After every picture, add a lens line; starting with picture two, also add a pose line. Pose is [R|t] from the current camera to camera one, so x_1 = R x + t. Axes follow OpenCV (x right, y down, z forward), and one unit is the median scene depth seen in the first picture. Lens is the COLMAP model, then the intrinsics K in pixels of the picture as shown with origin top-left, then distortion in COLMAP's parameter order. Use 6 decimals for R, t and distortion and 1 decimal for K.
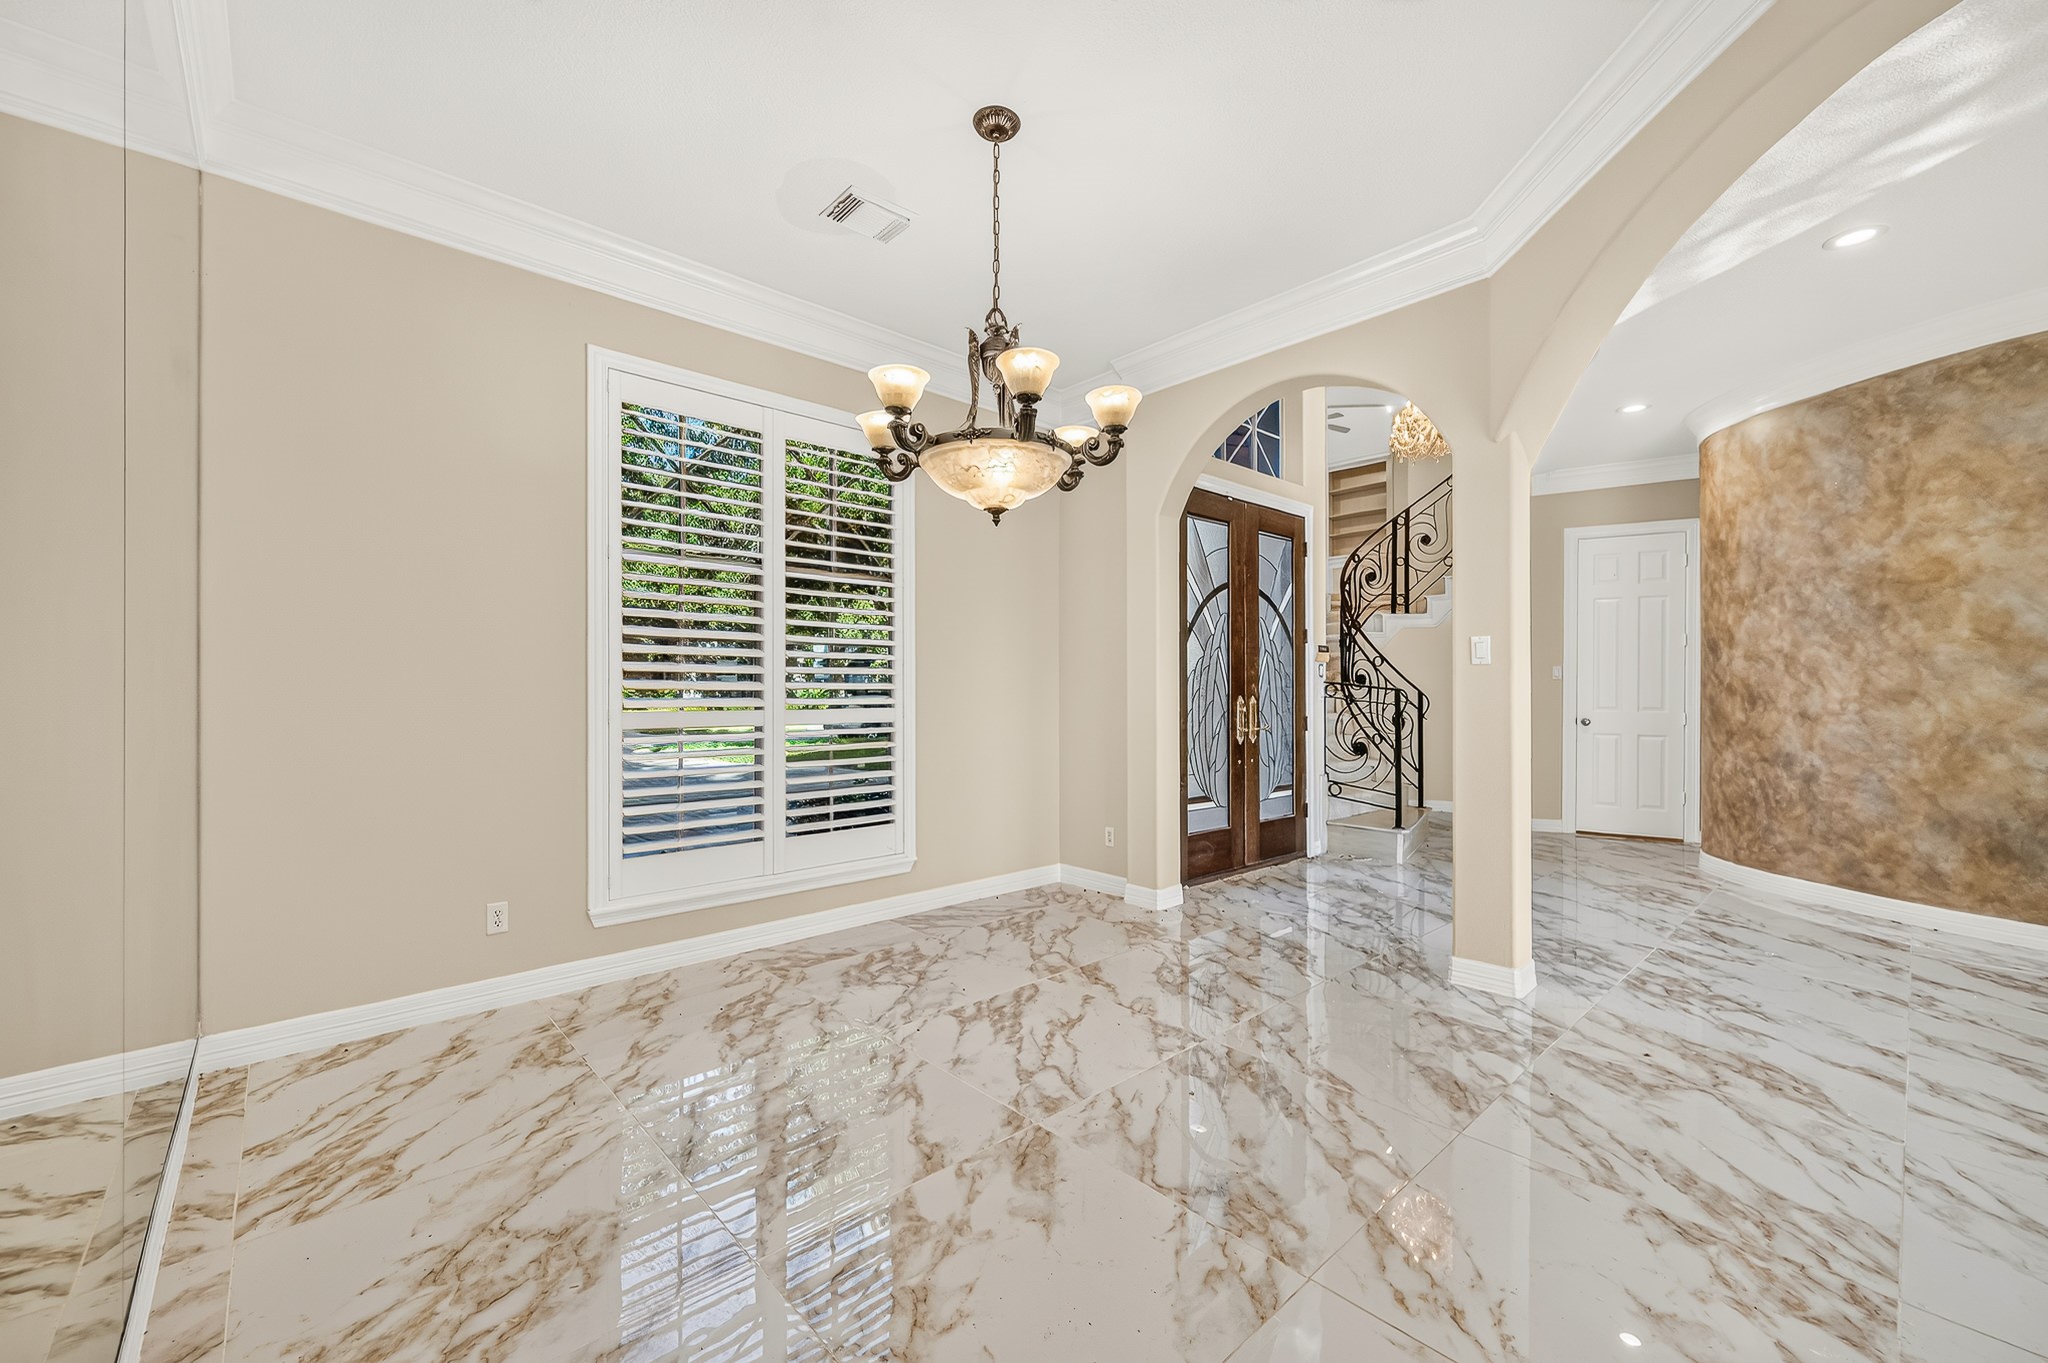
lens RADIAL K [[813.3, 0, 1024.0], [0, 813.3, 681.5], [0, 0, 1]] dist [-0.026713, -0.000092]
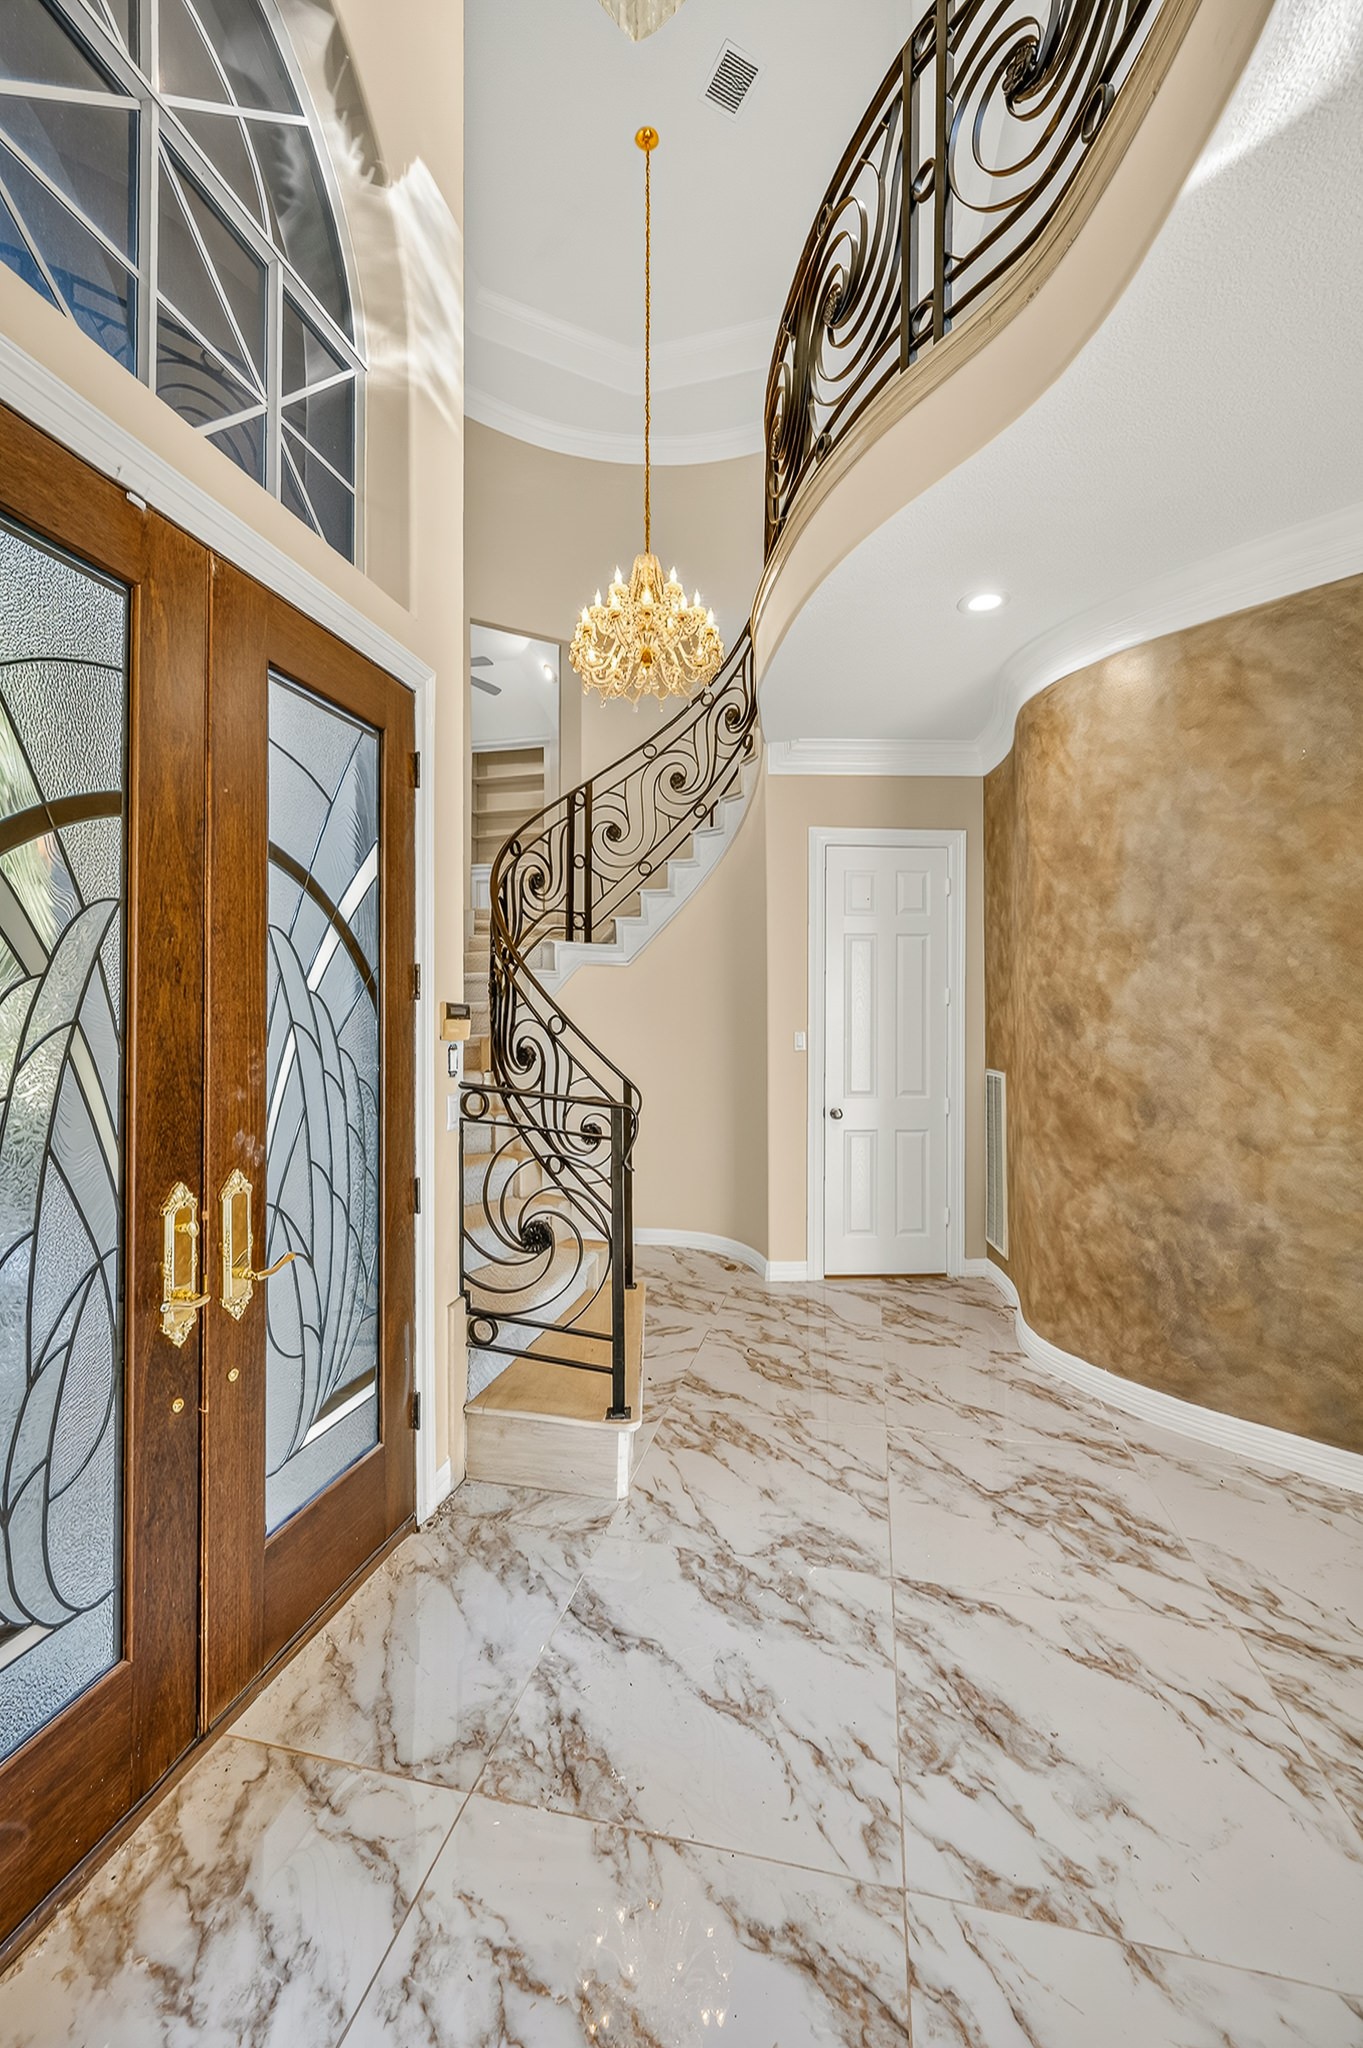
lens RADIAL K [[826.3, 0, 660.8], [0, 826.3, 1026.9], [0, 0, 1]] dist [0.033579, 0.000071]
pose [[0.834218, -0.004824, 0.551414, 0.251114], [-0.007296, 0.999778, 0.019786, -0.048543], [-0.551387, -0.020529, 0.833997, 0.664818]]
